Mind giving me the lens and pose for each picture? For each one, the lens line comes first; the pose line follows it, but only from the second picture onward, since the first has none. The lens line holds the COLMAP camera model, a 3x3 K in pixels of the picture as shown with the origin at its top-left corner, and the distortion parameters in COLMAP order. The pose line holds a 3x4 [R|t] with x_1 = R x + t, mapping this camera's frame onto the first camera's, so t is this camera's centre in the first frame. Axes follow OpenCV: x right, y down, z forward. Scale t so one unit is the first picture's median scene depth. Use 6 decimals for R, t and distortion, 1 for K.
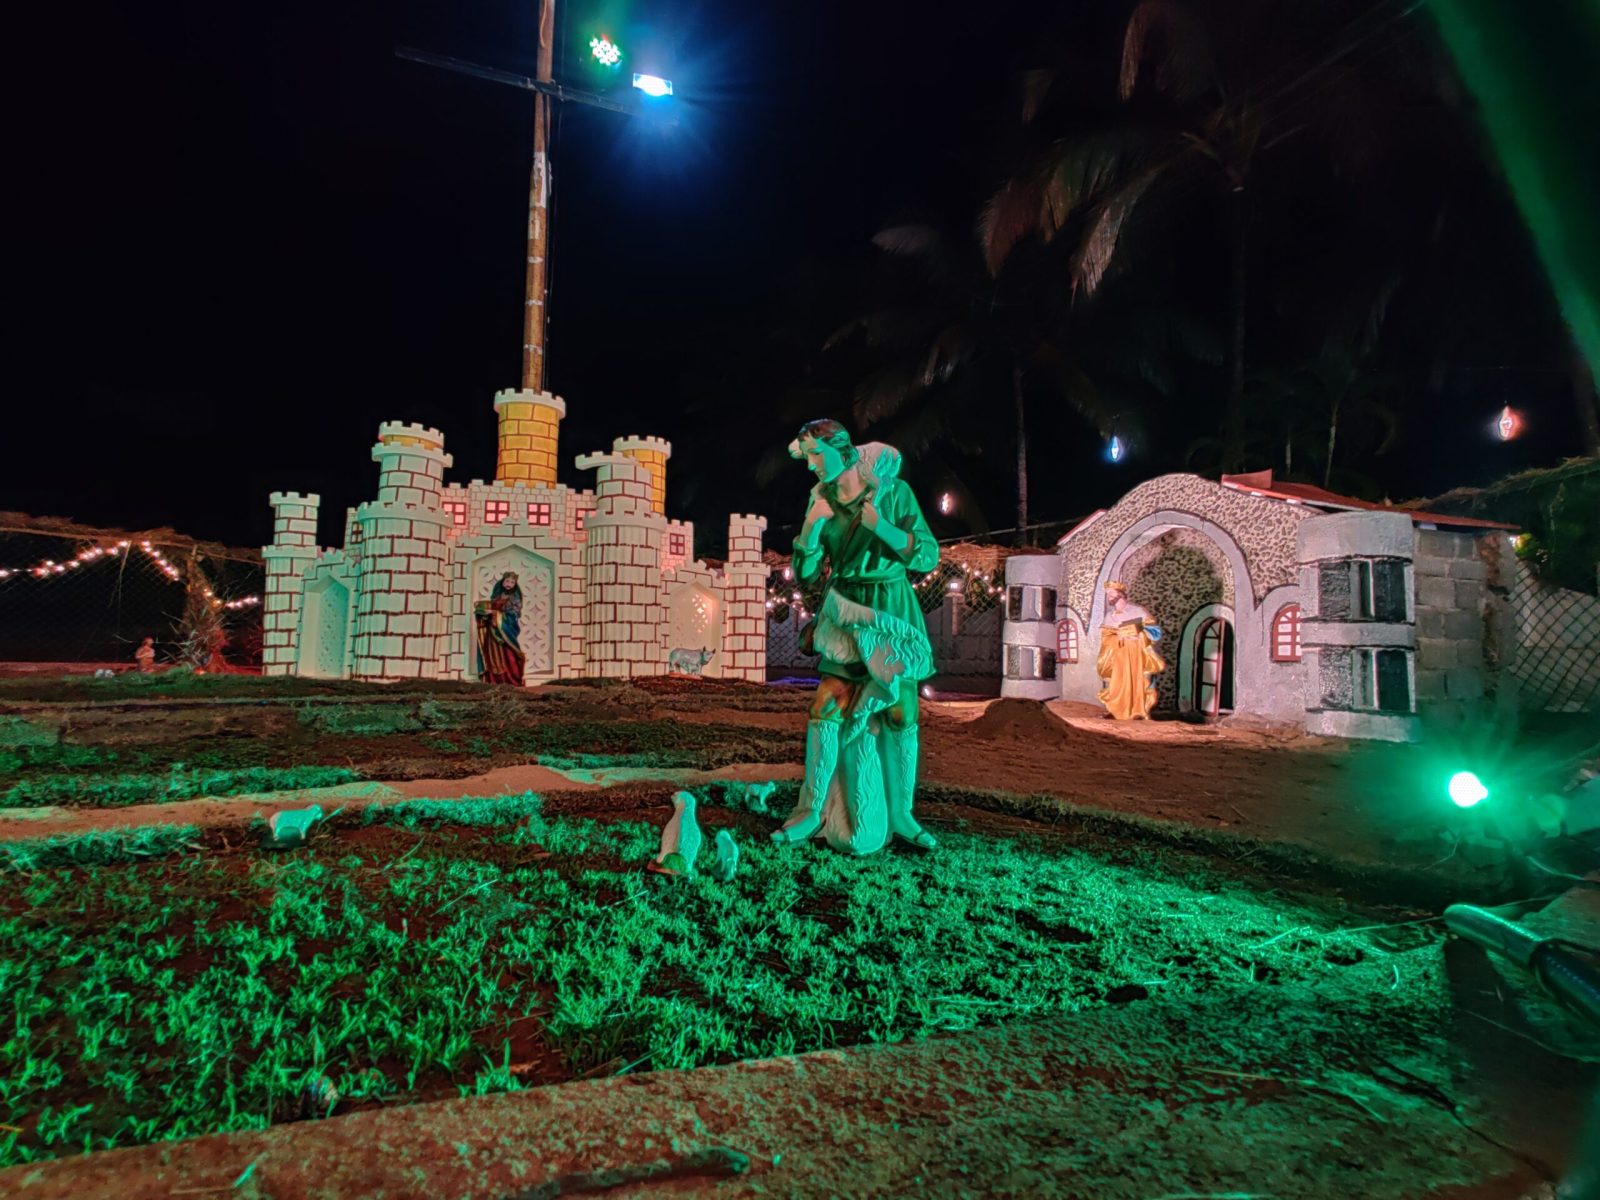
lens RADIAL K [[795.6, 0, 799.0], [0, 795.6, 597.7], [0, 0, 1]] dist [-0.004122, 0.012650]
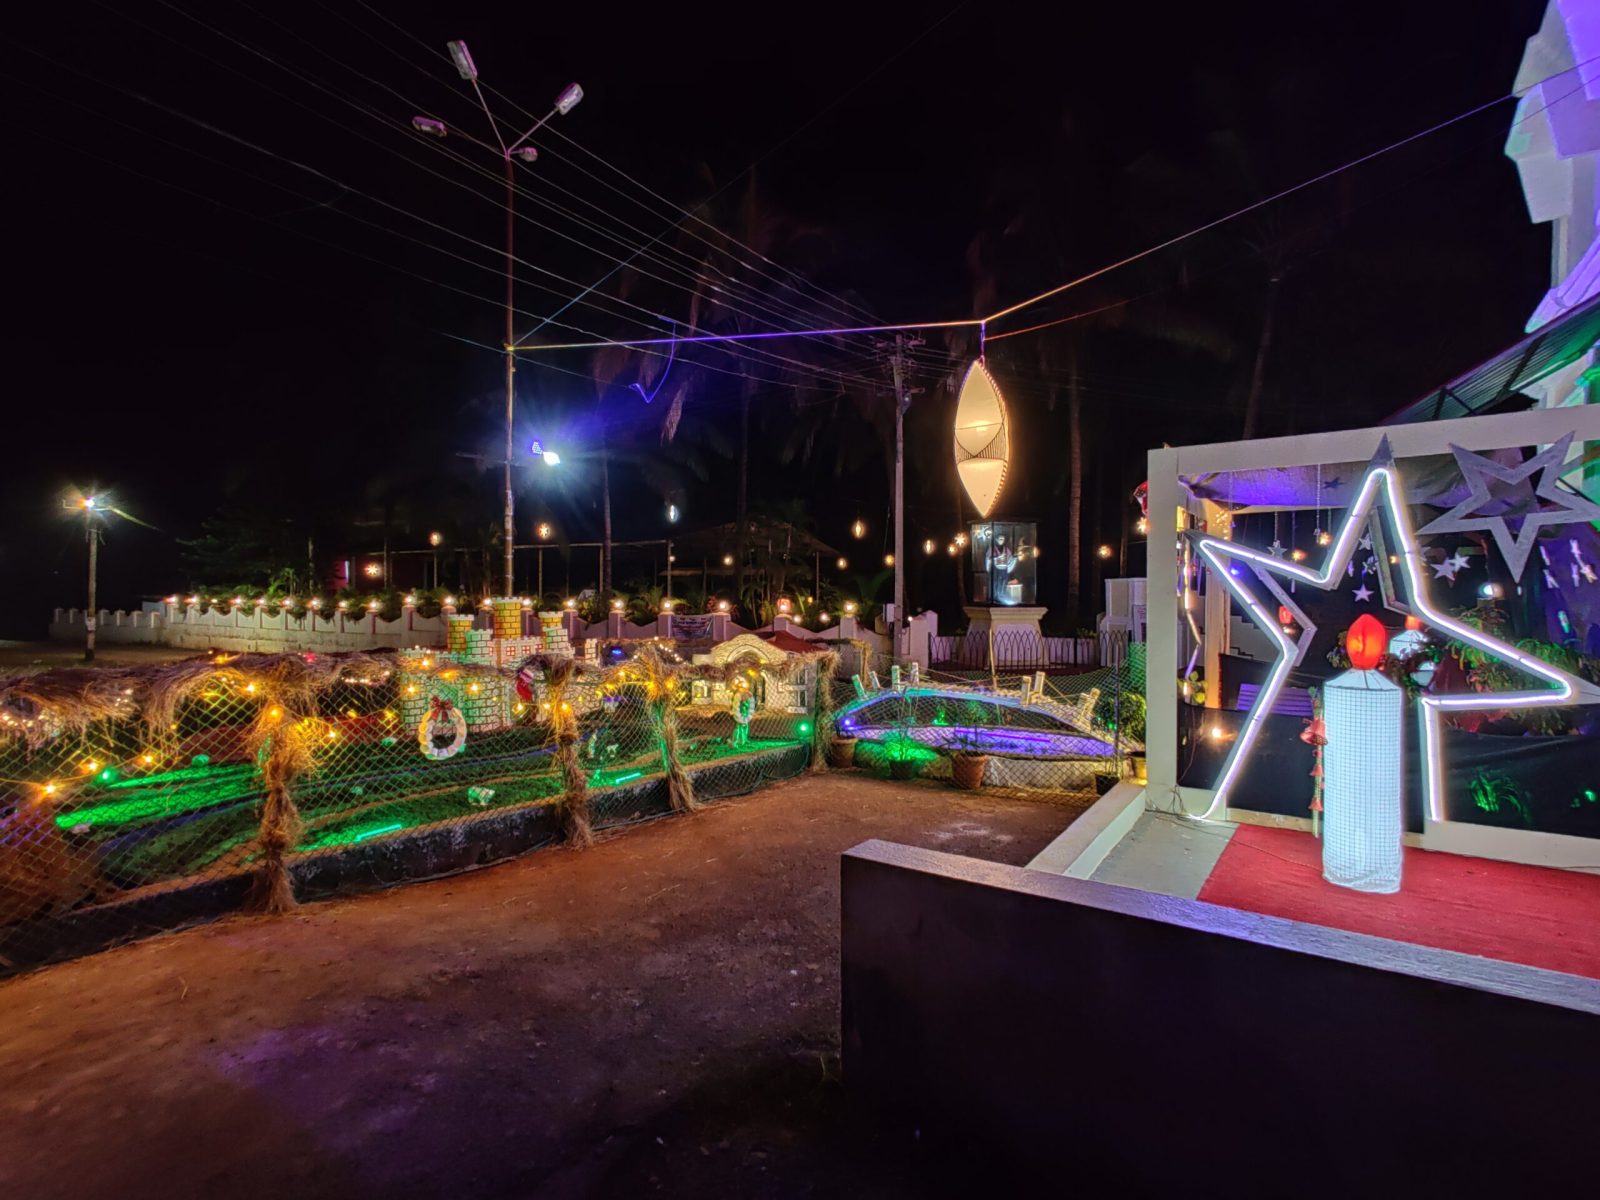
lens RADIAL K [[795.6, 0, 799.0], [0, 795.6, 597.7], [0, 0, 1]] dist [-0.004122, 0.012650]
pose [[0.820537, -0.028767, 0.570870, -1.118239], [-0.009345, 0.997924, 0.063719, -0.470449], [-0.571518, -0.057619, 0.818564, -1.620879]]
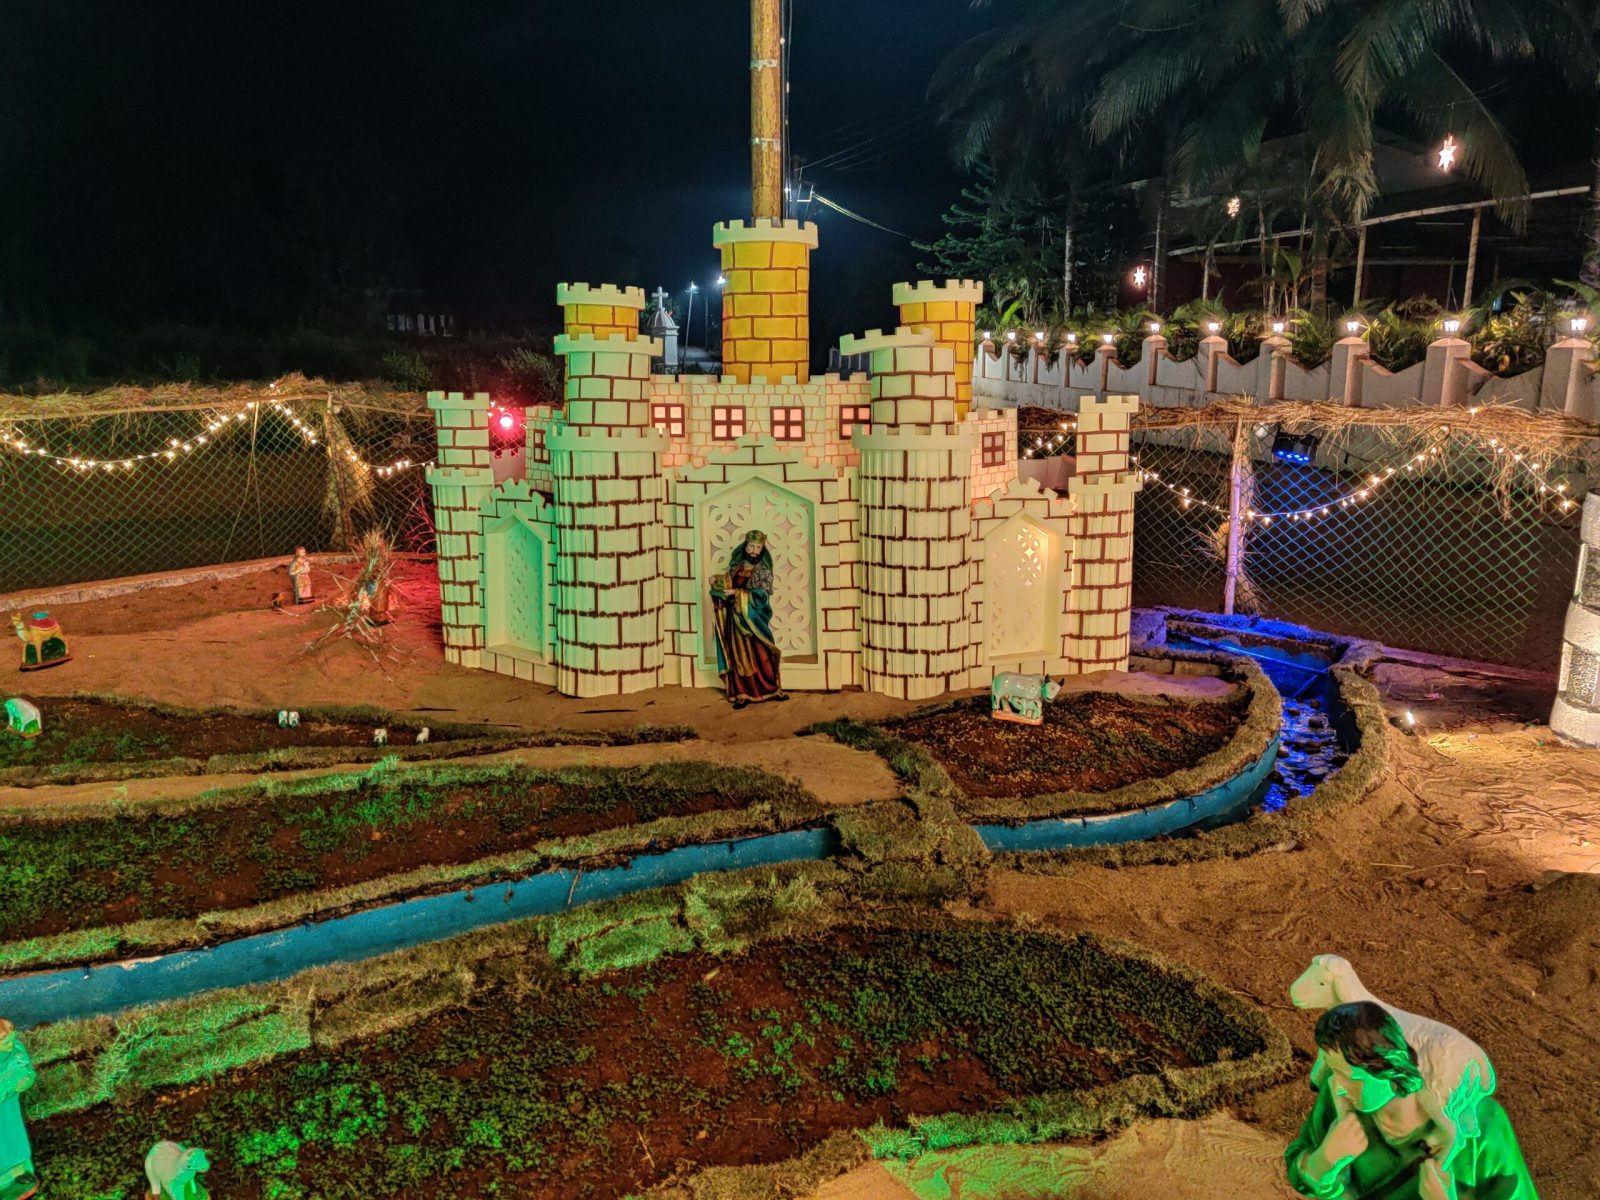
lens RADIAL K [[1221.3, 0, 792.2], [0, 1221.3, 583.0], [0, 0, 1]] dist [0.053206, -0.038597]
pose [[0.961768, 0.034087, -0.271736, -0.044111], [0.032771, 0.970770, 0.237762, -0.236846], [0.271898, -0.237577, 0.932539, 0.015407]]
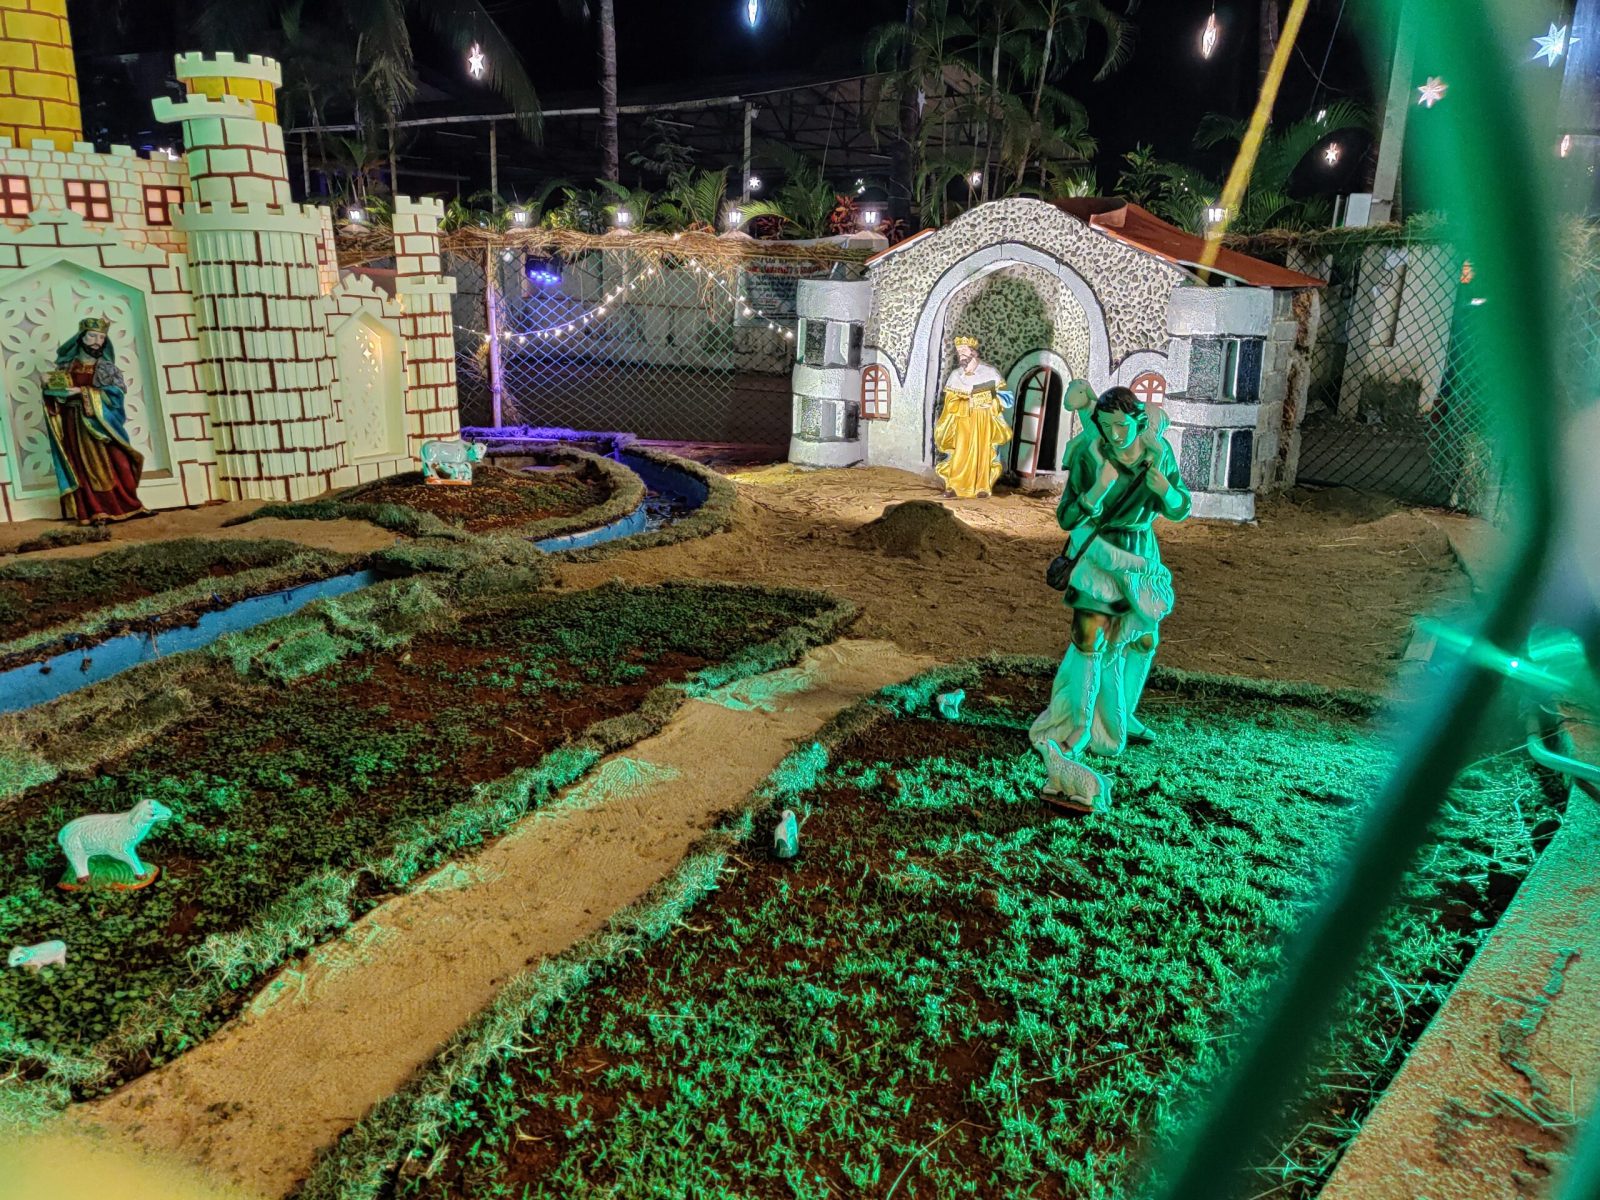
lens RADIAL K [[1225.0, 0, 800.0], [0, 1225.0, 600.0], [0, 0, 1]] dist [0.036804, -0.005369]
pose [[0.884645, -0.118139, 0.451049, -0.336973], [-0.030765, 0.950471, 0.309286, -0.134486], [-0.465248, -0.287484, 0.837196, -0.079238]]
